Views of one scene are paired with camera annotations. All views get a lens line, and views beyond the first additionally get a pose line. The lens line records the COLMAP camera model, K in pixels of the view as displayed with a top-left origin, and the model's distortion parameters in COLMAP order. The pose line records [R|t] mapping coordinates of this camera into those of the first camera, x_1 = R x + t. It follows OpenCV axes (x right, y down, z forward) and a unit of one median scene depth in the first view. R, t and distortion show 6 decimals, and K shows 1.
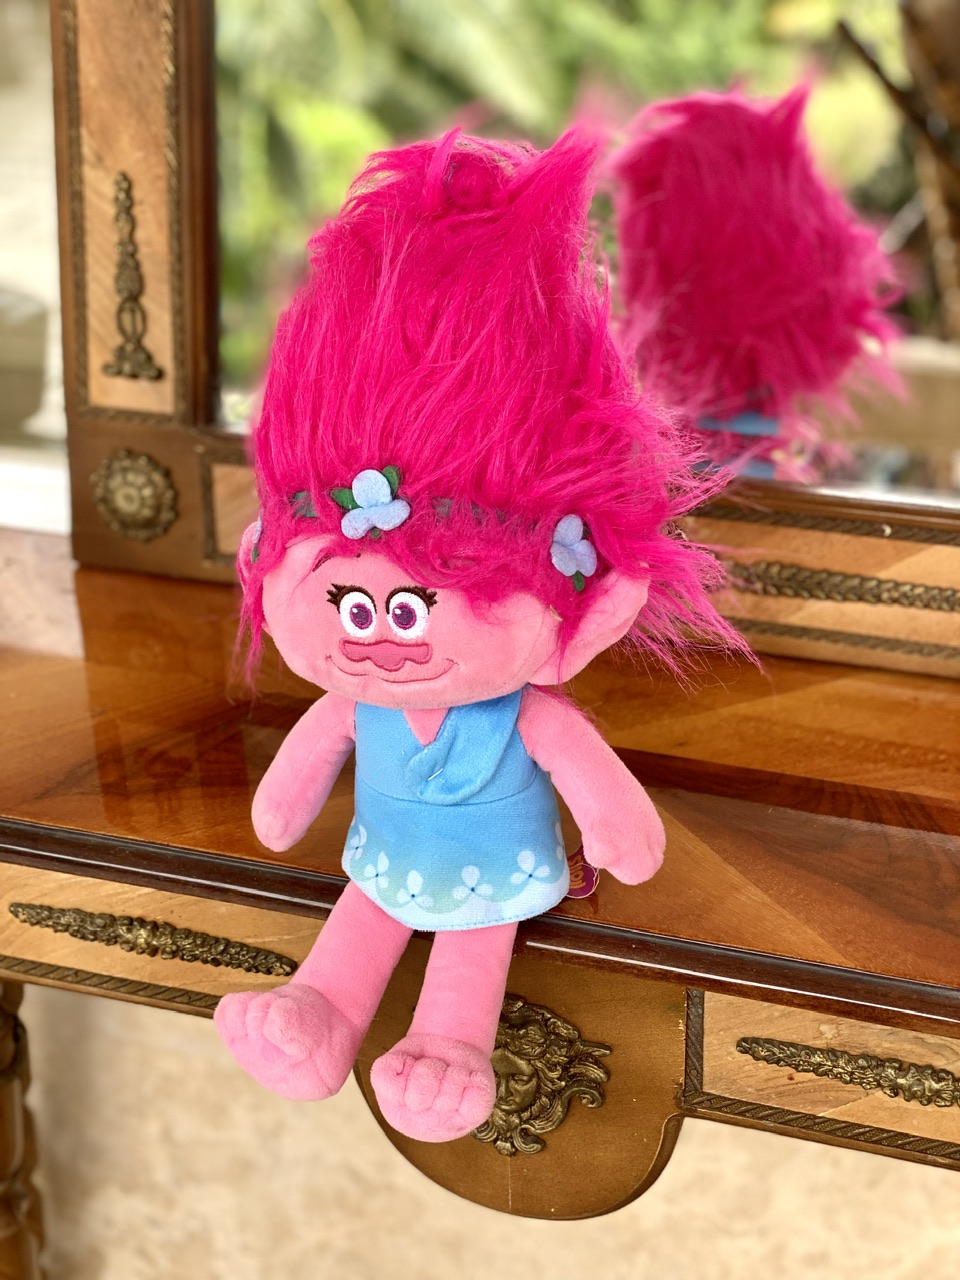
lens RADIAL K [[1942.6, 0, 495.6], [0, 1942.6, 636.2], [0, 0, 1]] dist [0.132911, -0.472153]
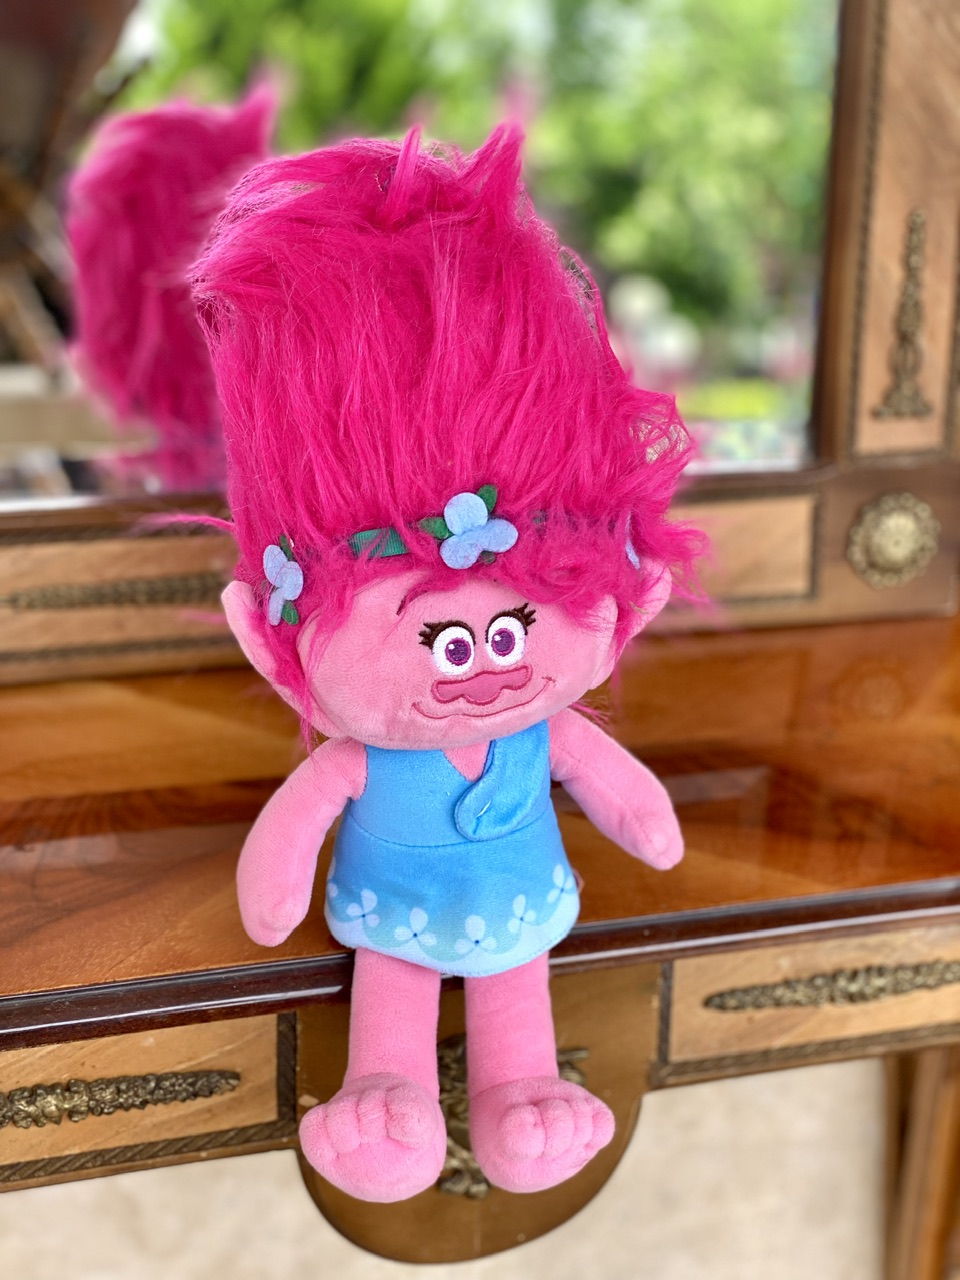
lens RADIAL K [[1942.6, 0, 495.6], [0, 1942.6, 636.2], [0, 0, 1]] dist [0.132911, -0.472153]
pose [[0.803923, -0.184926, 0.565253, -0.538358], [0.194219, 0.979954, 0.044372, -0.051454], [-0.562128, 0.074111, 0.823723, 0.206131]]
